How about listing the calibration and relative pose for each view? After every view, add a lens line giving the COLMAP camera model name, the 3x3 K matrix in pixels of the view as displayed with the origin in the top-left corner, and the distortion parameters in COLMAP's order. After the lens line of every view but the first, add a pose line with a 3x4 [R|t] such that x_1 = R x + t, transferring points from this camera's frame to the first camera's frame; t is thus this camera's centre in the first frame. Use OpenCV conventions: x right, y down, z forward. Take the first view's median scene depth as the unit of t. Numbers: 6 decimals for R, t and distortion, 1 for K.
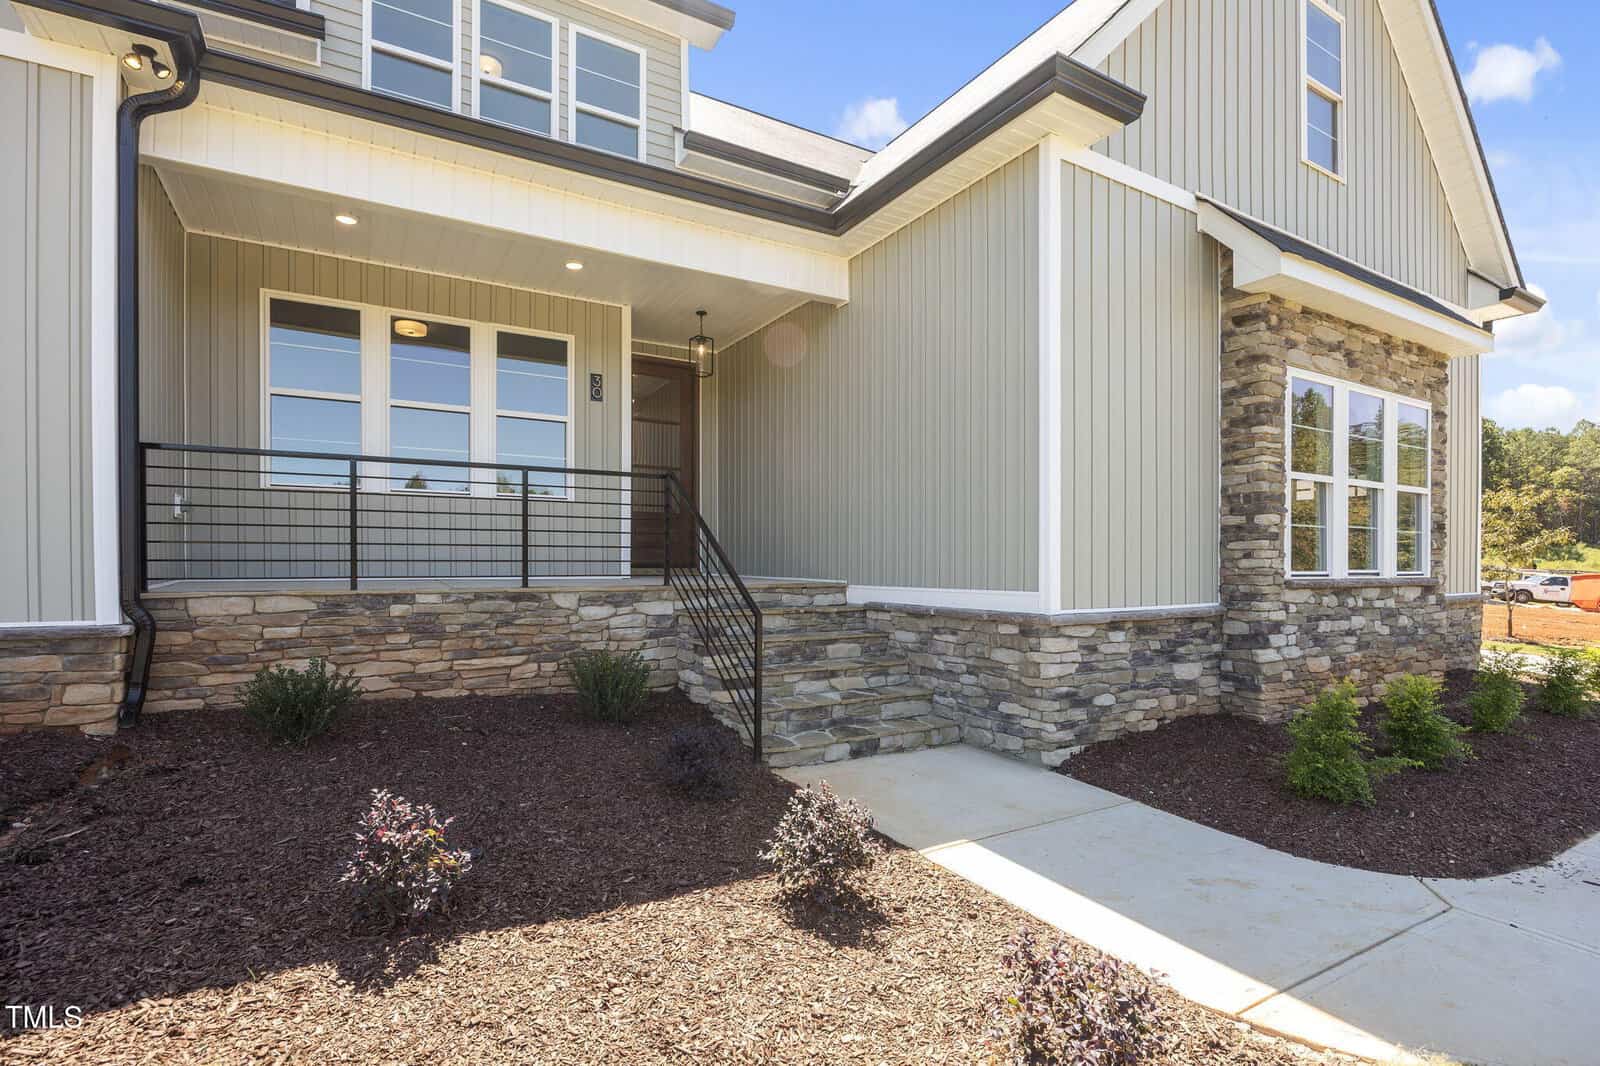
lens RADIAL K [[765.9, 0, 802.4], [0, 765.9, 574.7], [0, 0, 1]] dist [-0.012732, 0.000012]
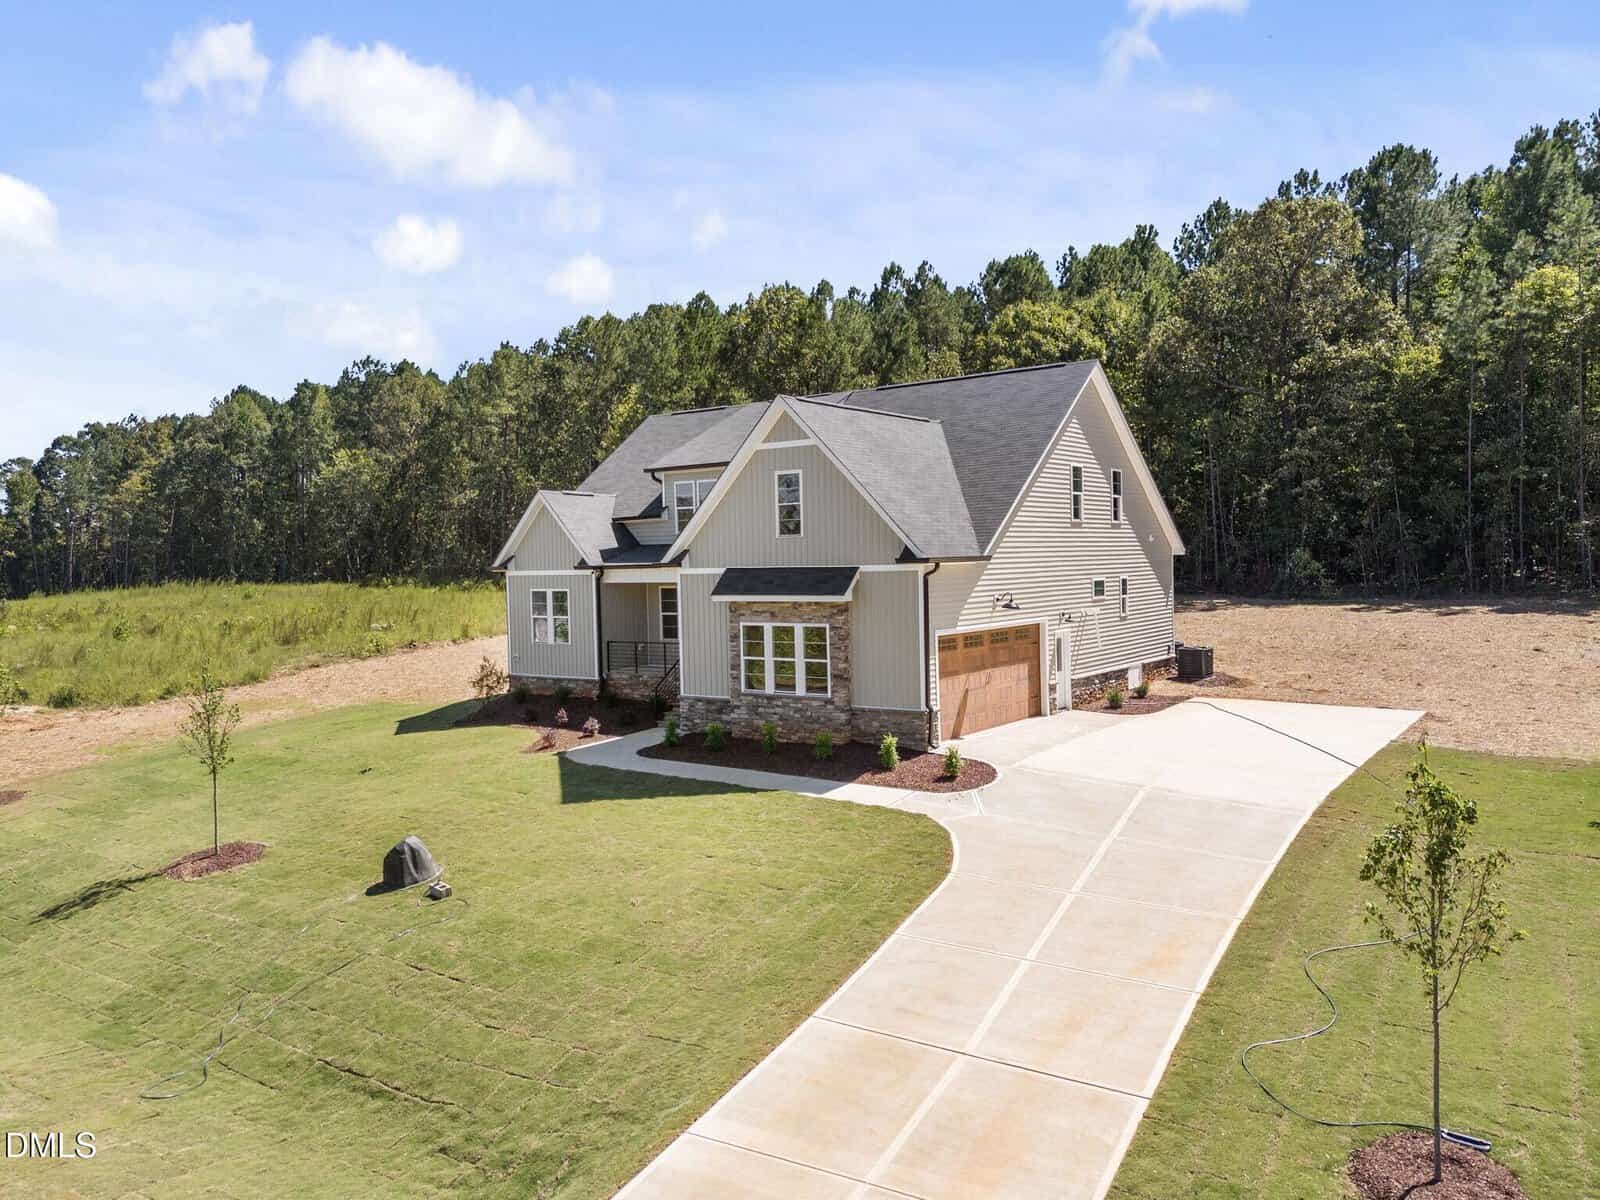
lens RADIAL K [[1133.0, 0, 800.0], [0, 1133.0, 600.0], [0, 0, 1]] dist [0.054713, -0.001233]
pose [[0.397105, 0.021154, -0.917530, 5.133684], [0.014443, 0.999466, 0.029294, -0.517016], [0.917660, -0.024884, 0.396587, -0.607762]]
